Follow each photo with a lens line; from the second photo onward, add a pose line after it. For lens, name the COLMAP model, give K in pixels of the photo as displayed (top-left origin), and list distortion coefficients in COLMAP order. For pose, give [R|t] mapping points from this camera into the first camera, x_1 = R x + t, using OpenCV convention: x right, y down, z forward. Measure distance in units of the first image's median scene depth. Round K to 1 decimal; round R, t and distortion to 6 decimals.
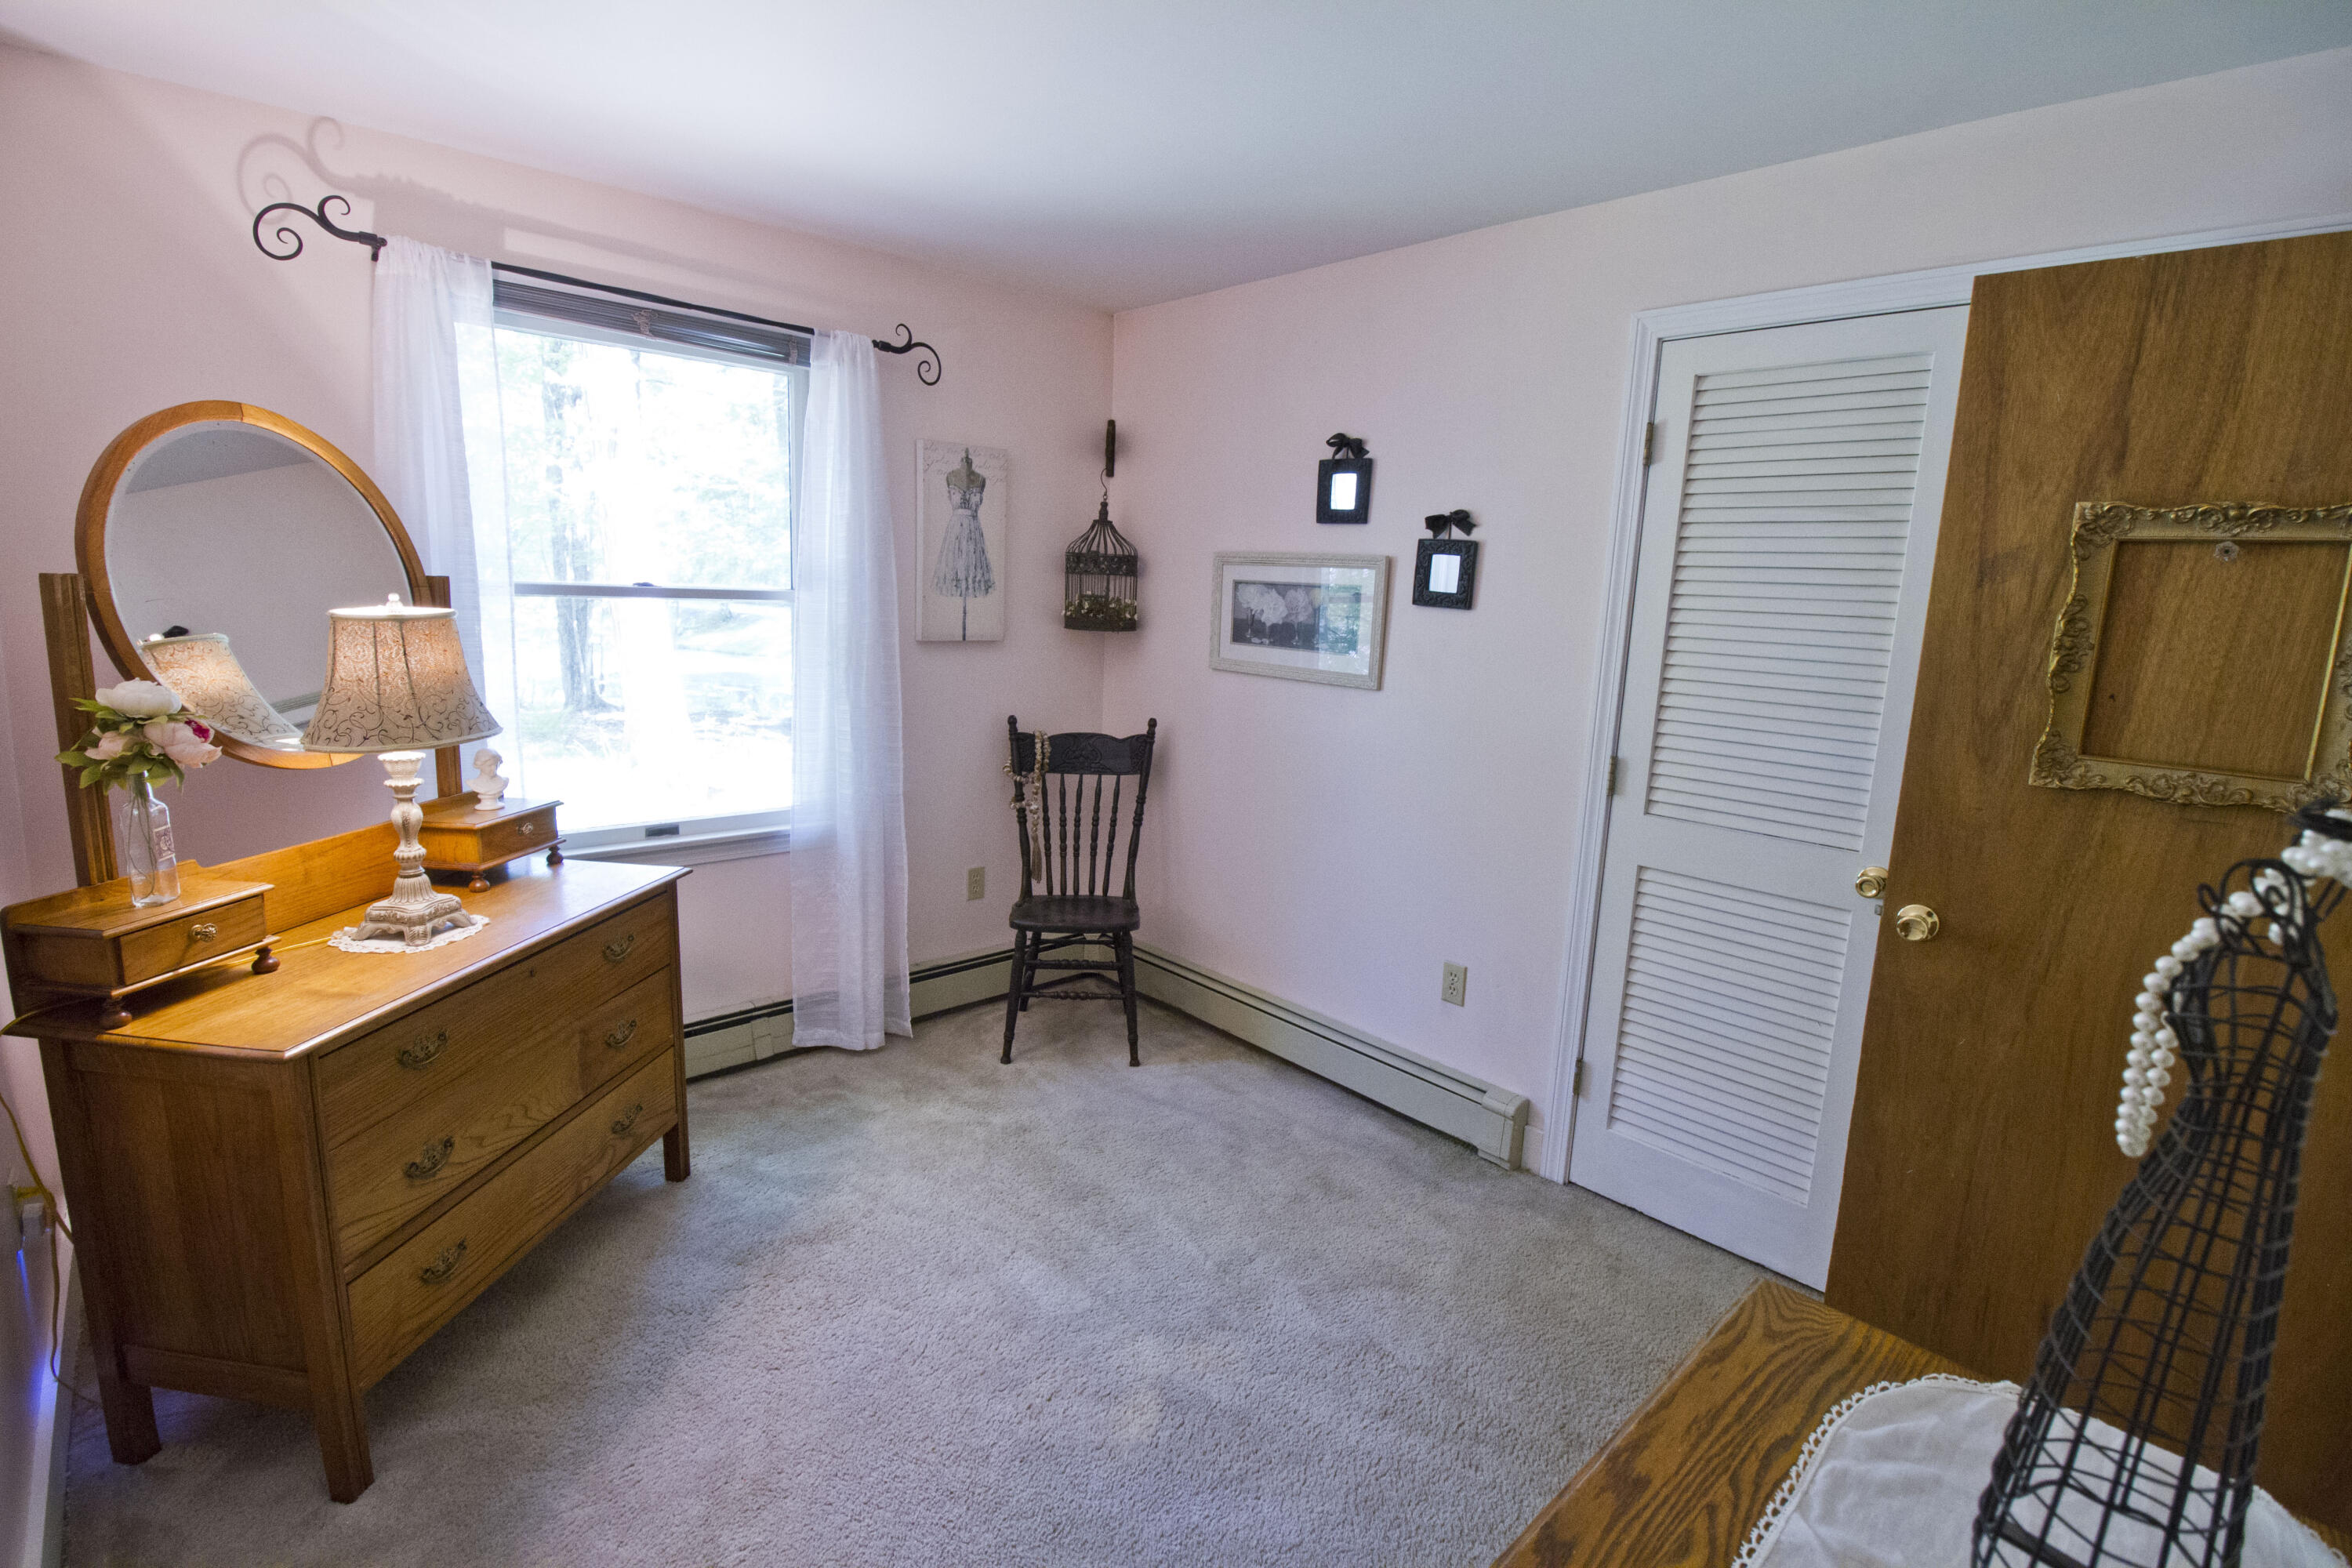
lens RADIAL K [[1088.6, 0, 1170.2], [0, 1088.6, 778.7], [0, 0, 1]] dist [-0.001109, -0.011789]
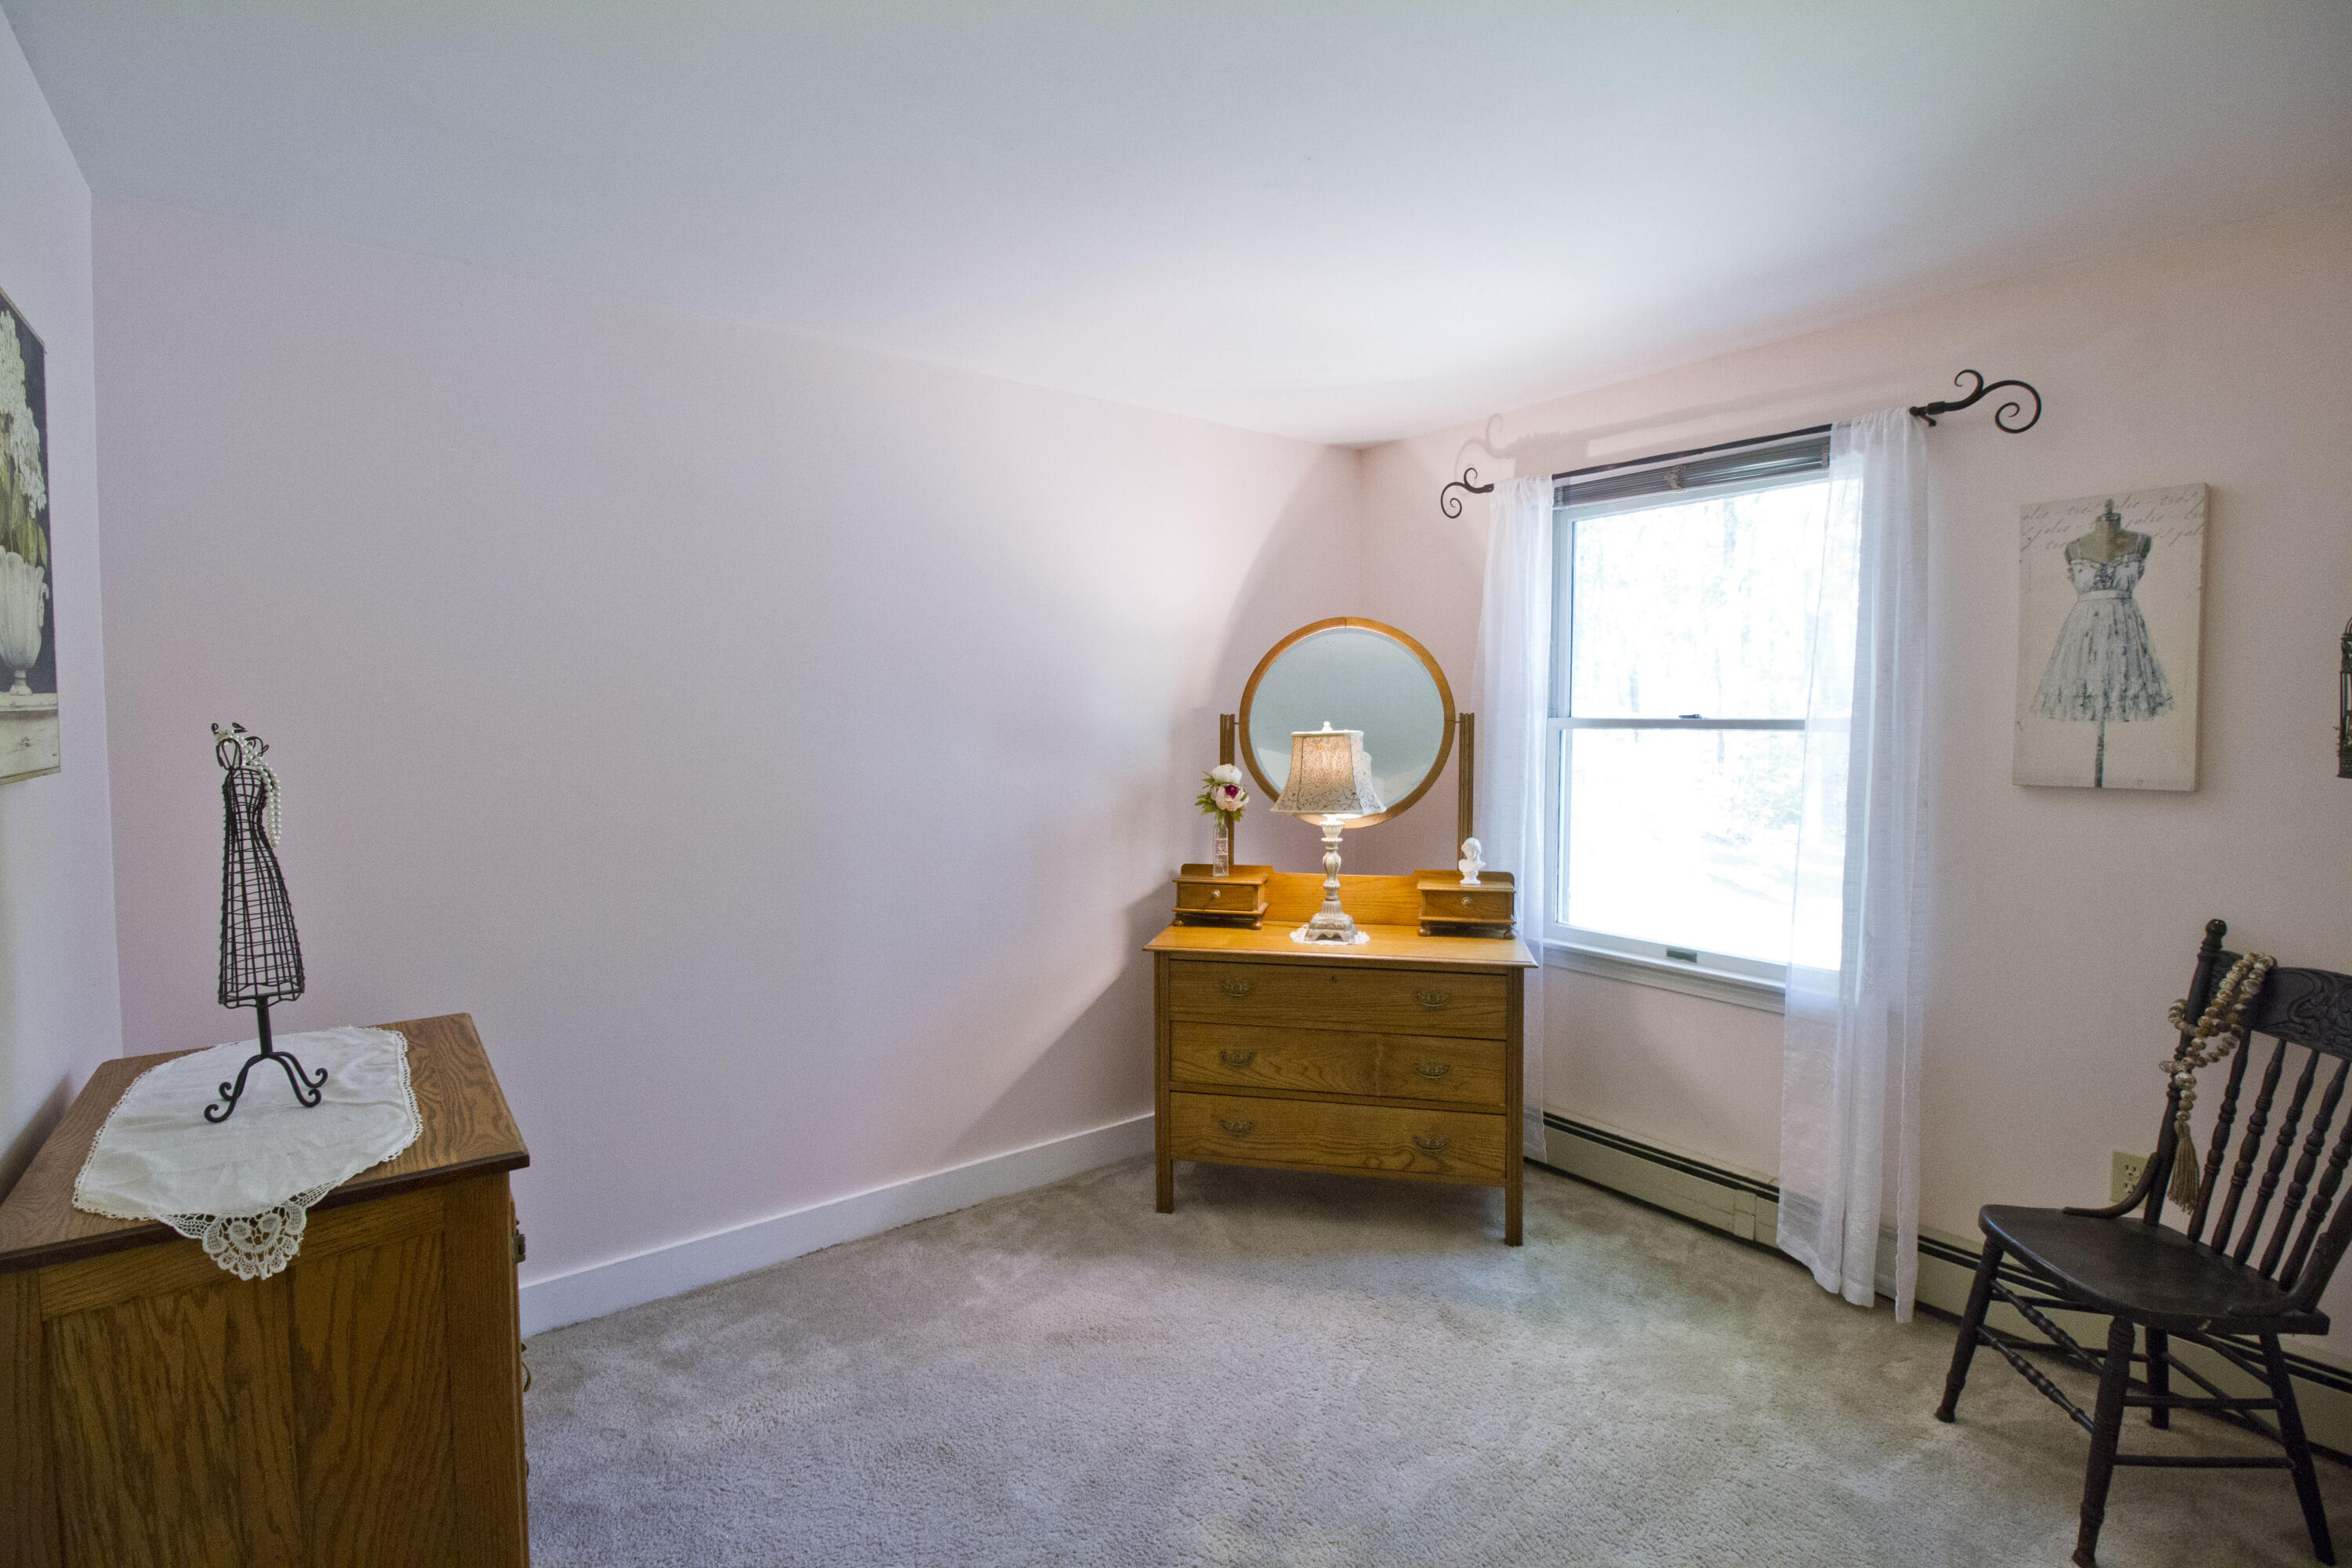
lens RADIAL K [[1088.6, 0, 1174.2], [0, 1088.6, 778.1], [0, 0, 1]] dist [-0.001109, -0.011789]
pose [[-0.095318, 0.015461, -0.995327, 0.532076], [-0.177637, 0.983566, 0.032290, -0.057214], [0.979469, 0.179884, -0.091006, 0.537429]]
